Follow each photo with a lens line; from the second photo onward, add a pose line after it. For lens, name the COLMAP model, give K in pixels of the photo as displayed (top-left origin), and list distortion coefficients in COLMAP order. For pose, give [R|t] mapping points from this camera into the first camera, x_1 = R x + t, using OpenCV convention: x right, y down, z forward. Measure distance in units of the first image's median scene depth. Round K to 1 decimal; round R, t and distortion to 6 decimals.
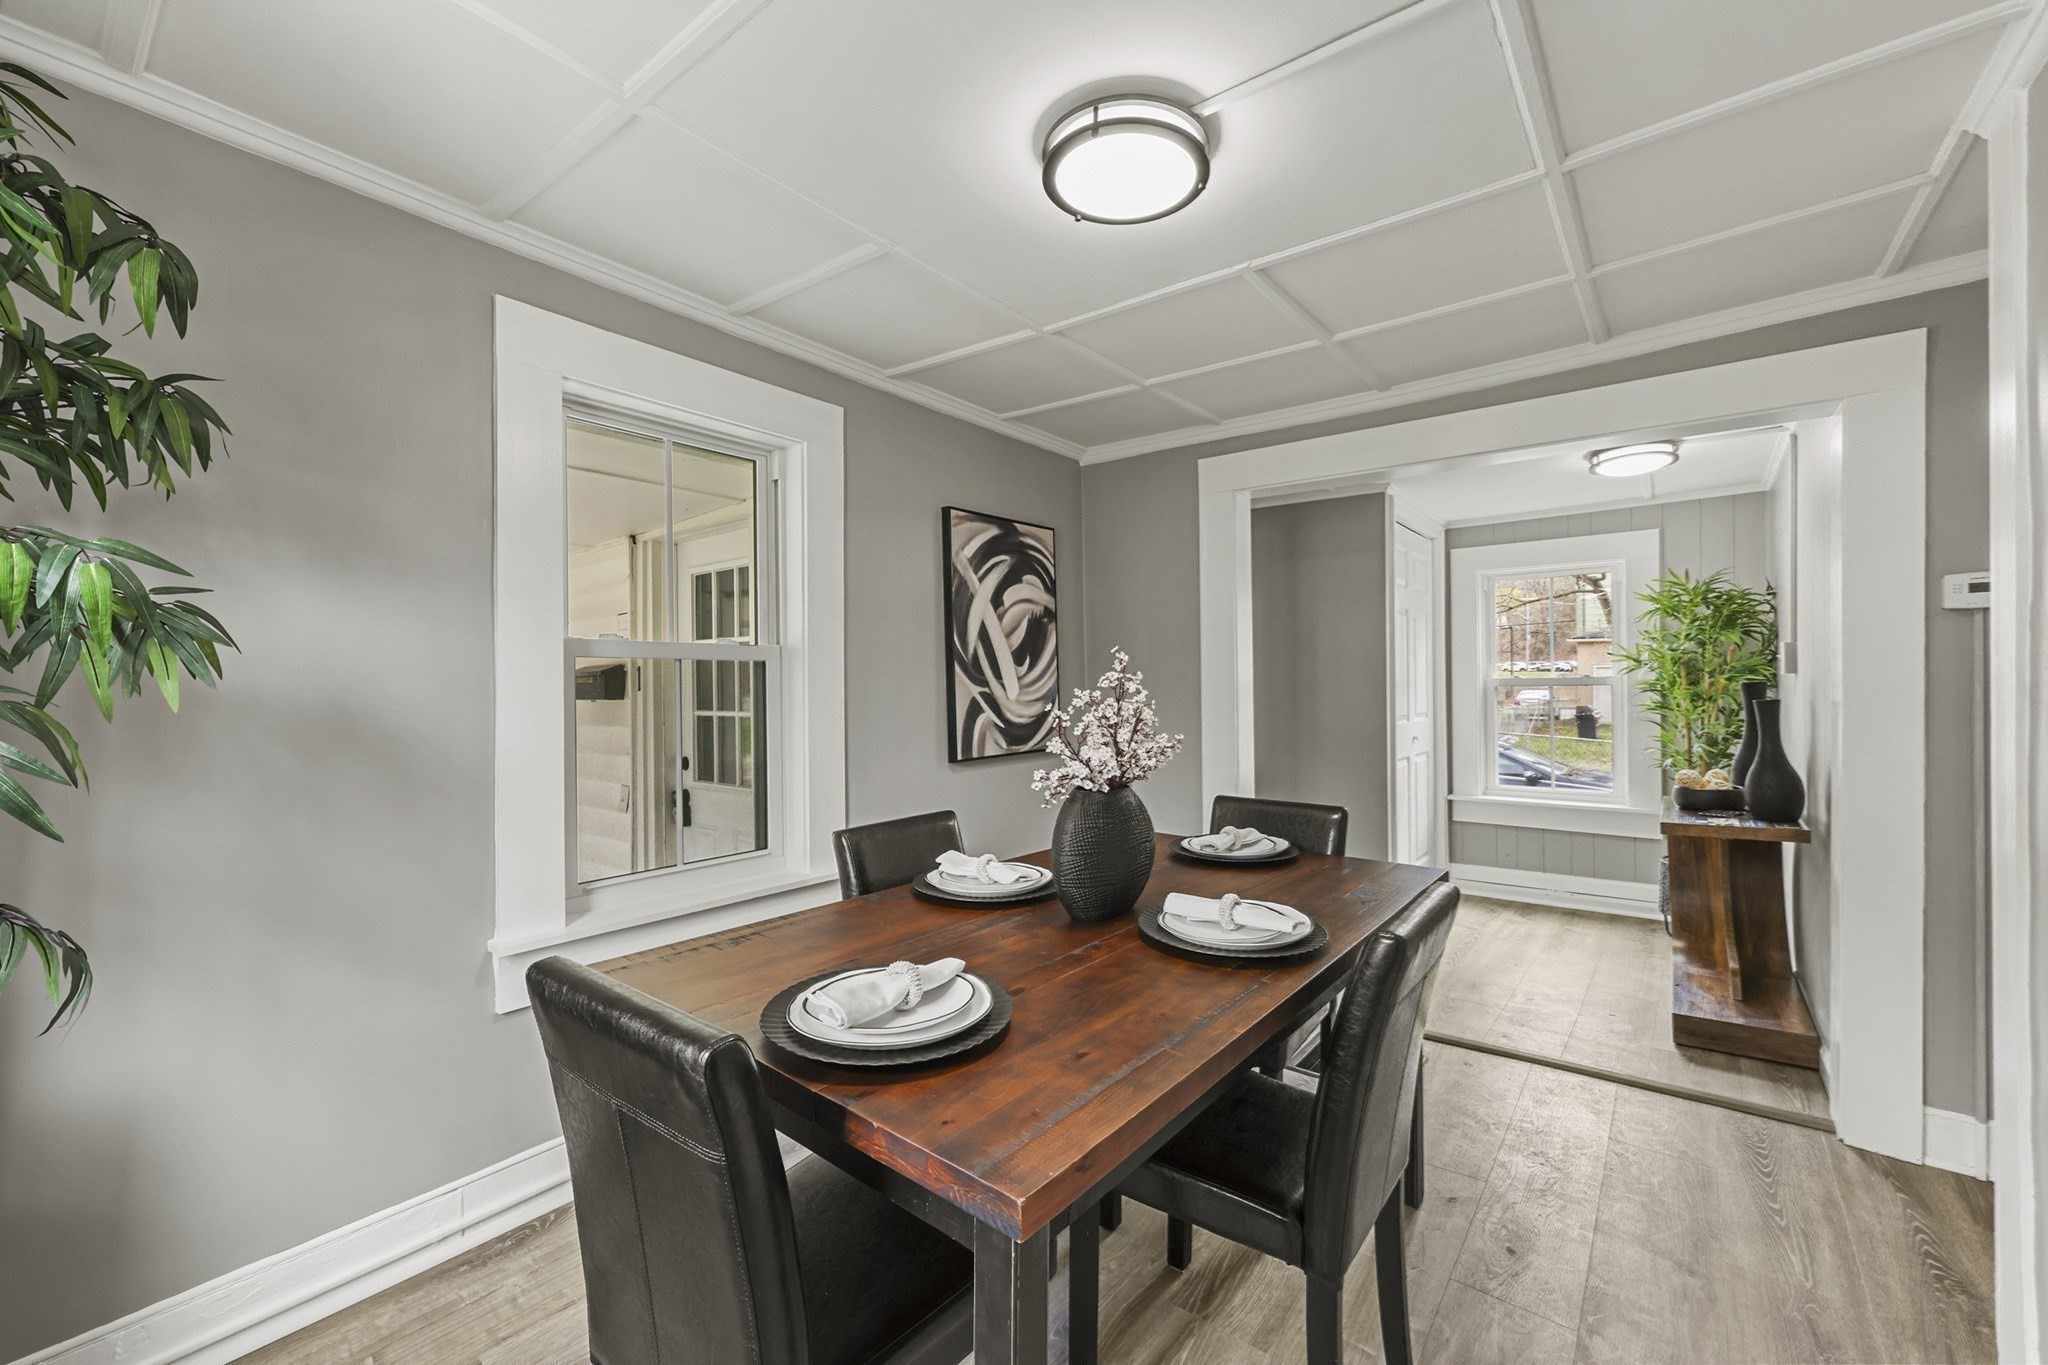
lens RADIAL K [[826.1, 0, 1027.2], [0, 826.1, 684.6], [0, 0, 1]] dist [-0.002319, 0.000316]
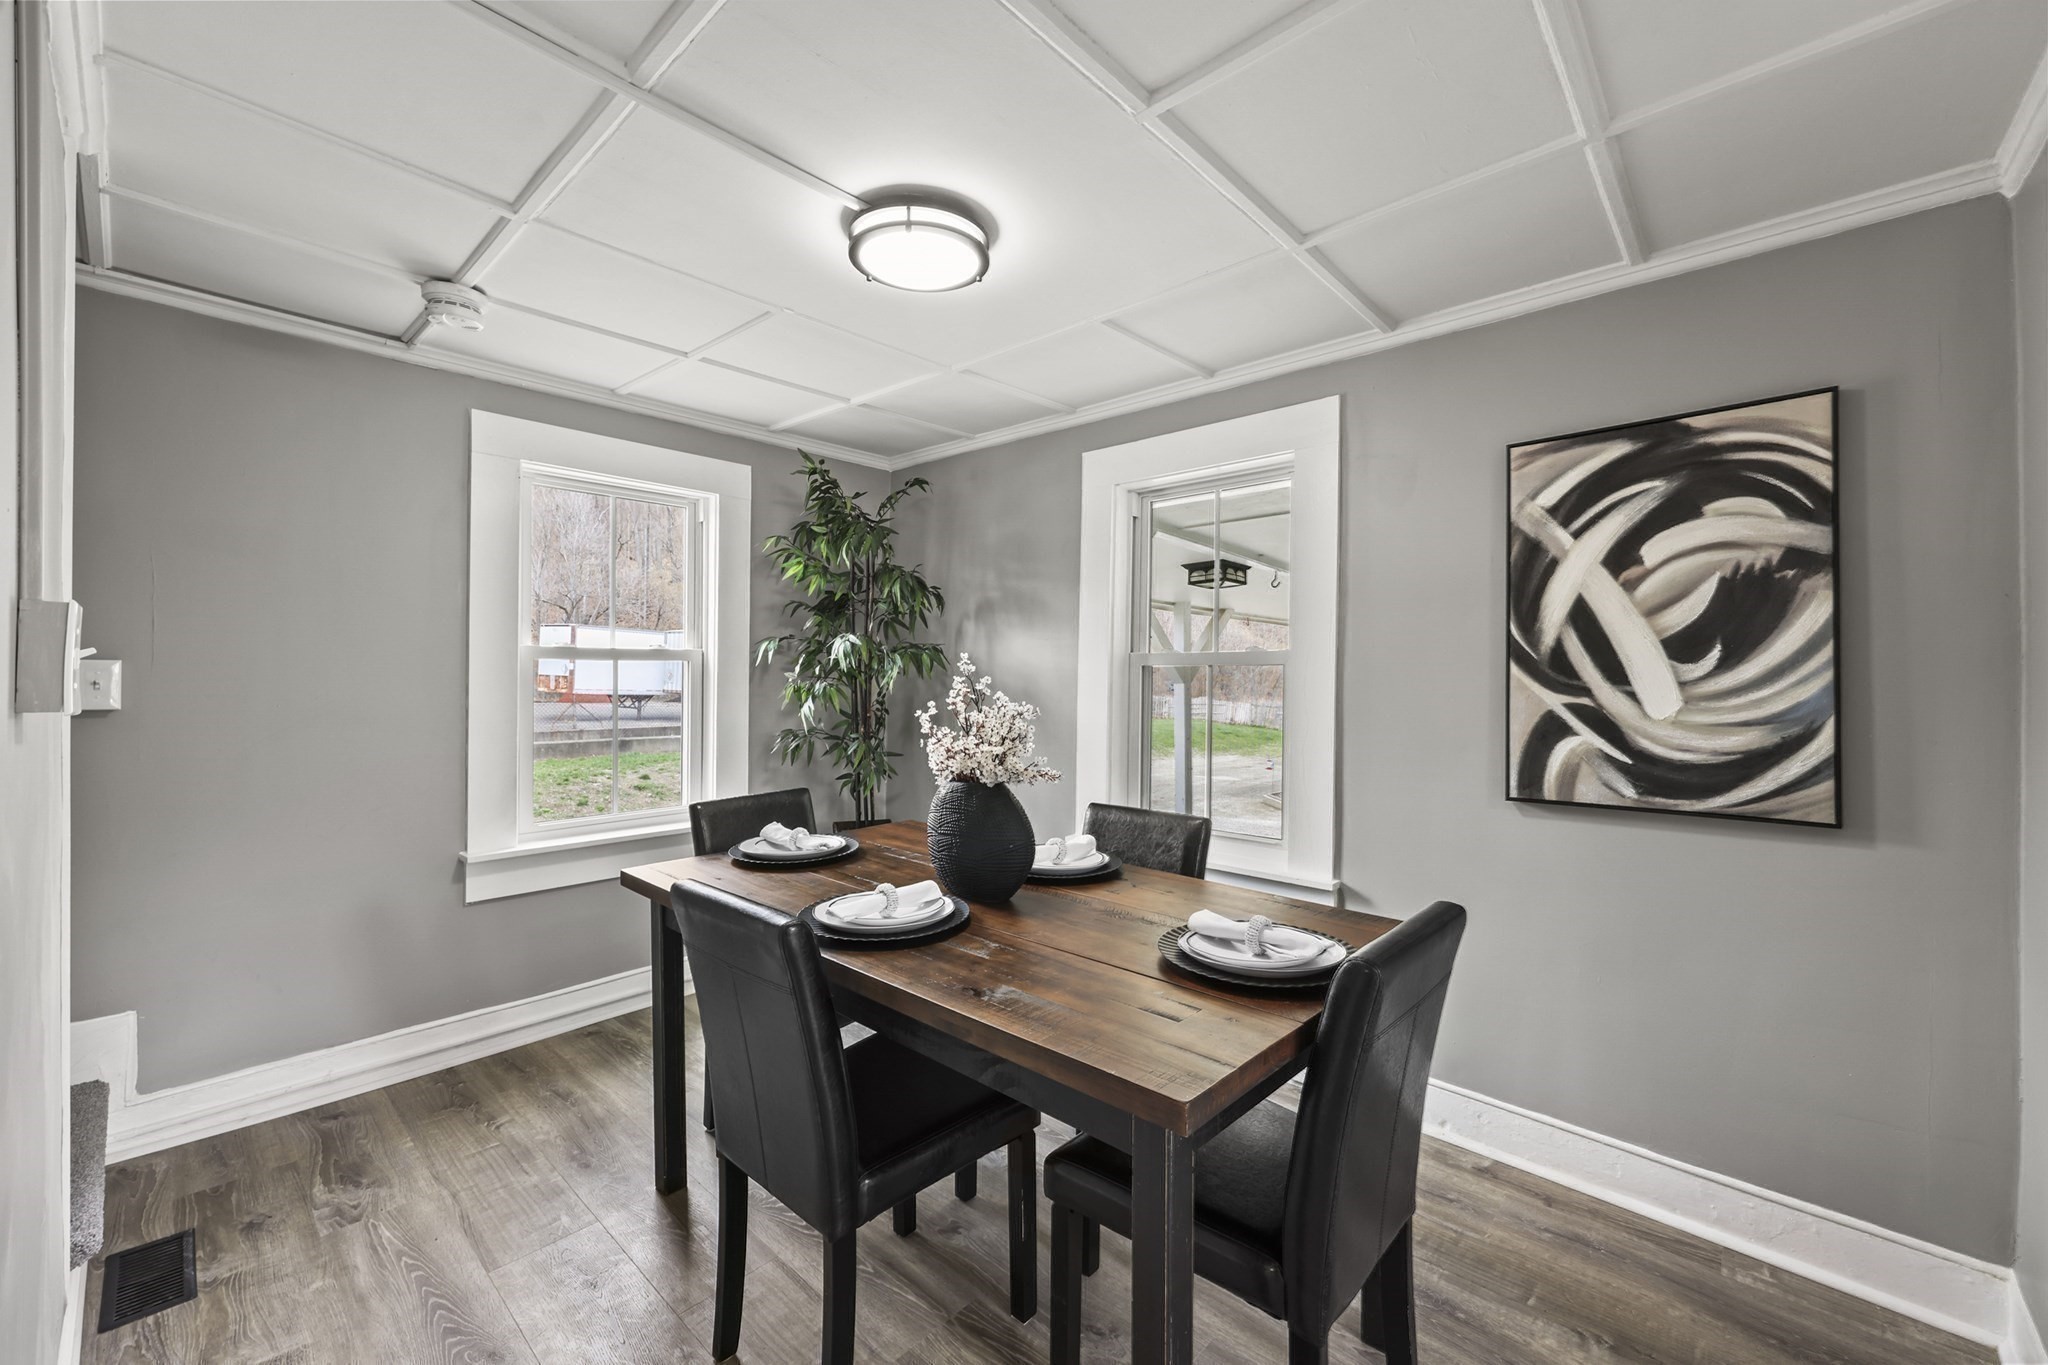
lens RADIAL K [[826.1, 0, 1031.2], [0, 826.1, 675.5], [0, 0, 1]] dist [-0.002319, 0.000316]
pose [[-0.071194, 0.001776, -0.997461, 0.624067], [-0.008753, 0.999959, 0.002405, -0.011278], [0.997424, 0.008902, -0.071175, 0.601112]]
